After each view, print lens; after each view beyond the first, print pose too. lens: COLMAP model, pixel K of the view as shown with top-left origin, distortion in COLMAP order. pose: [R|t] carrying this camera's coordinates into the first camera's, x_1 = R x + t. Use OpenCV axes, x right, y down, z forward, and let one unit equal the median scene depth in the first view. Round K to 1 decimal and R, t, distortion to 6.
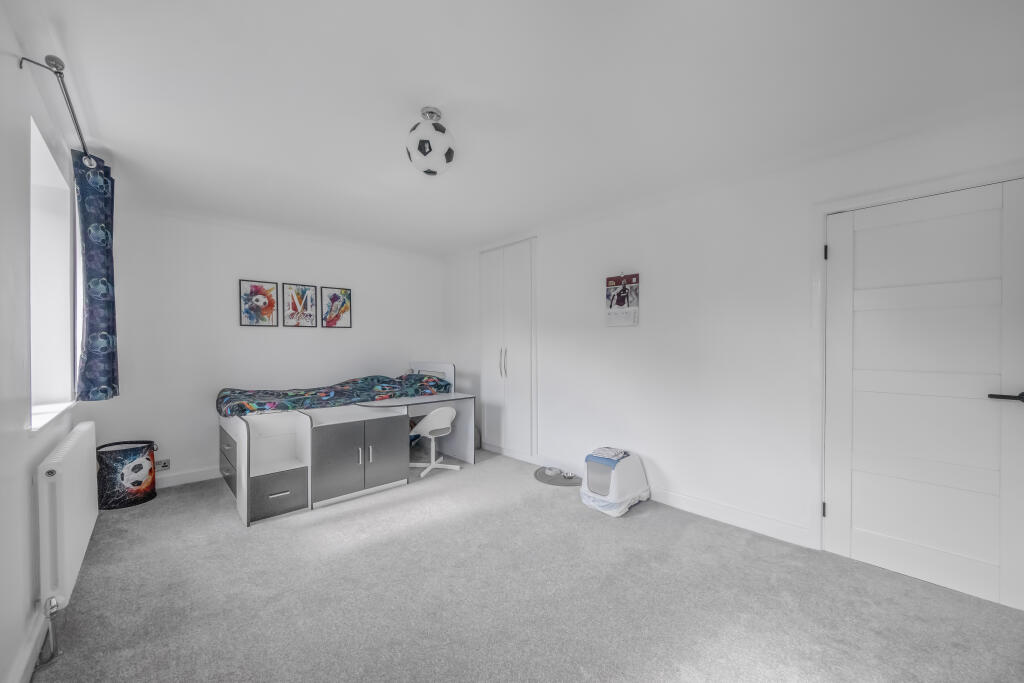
lens RADIAL K [[380.5, 0, 507.6], [0, 380.5, 347.8], [0, 0, 1]] dist [0.001592, -0.007816]
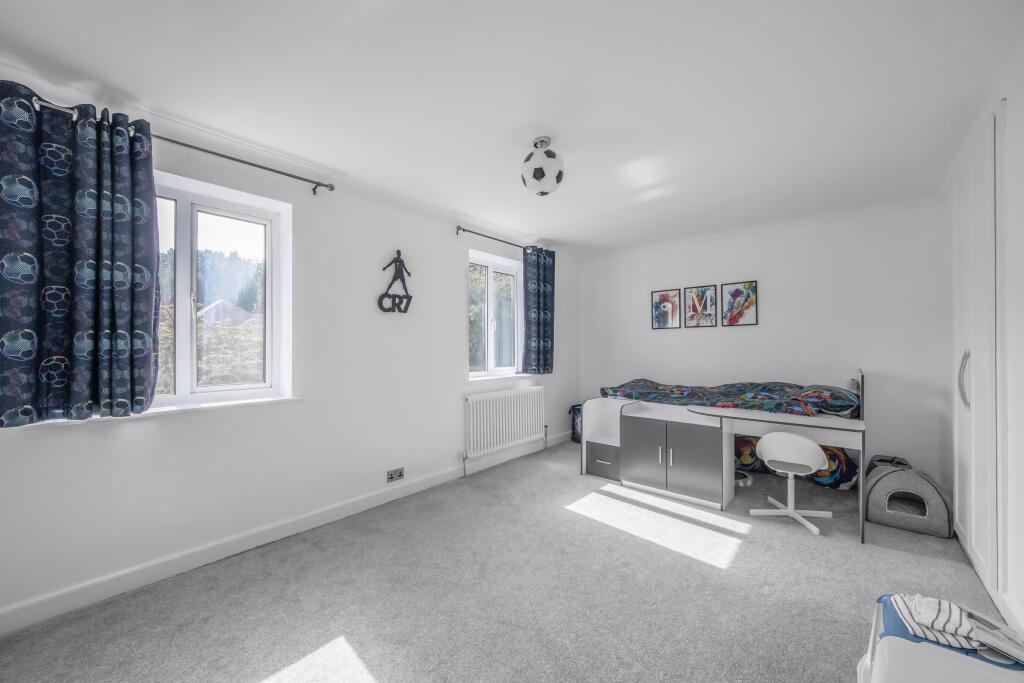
lens RADIAL K [[380.5, 0, 507.6], [0, 380.5, 347.8], [0, 0, 1]] dist [0.001592, -0.007816]
pose [[0.096851, 0.008673, -0.995261, 0.451011], [-0.002350, 0.999961, 0.008485, -0.006288], [0.995296, 0.001517, 0.096868, 0.387170]]
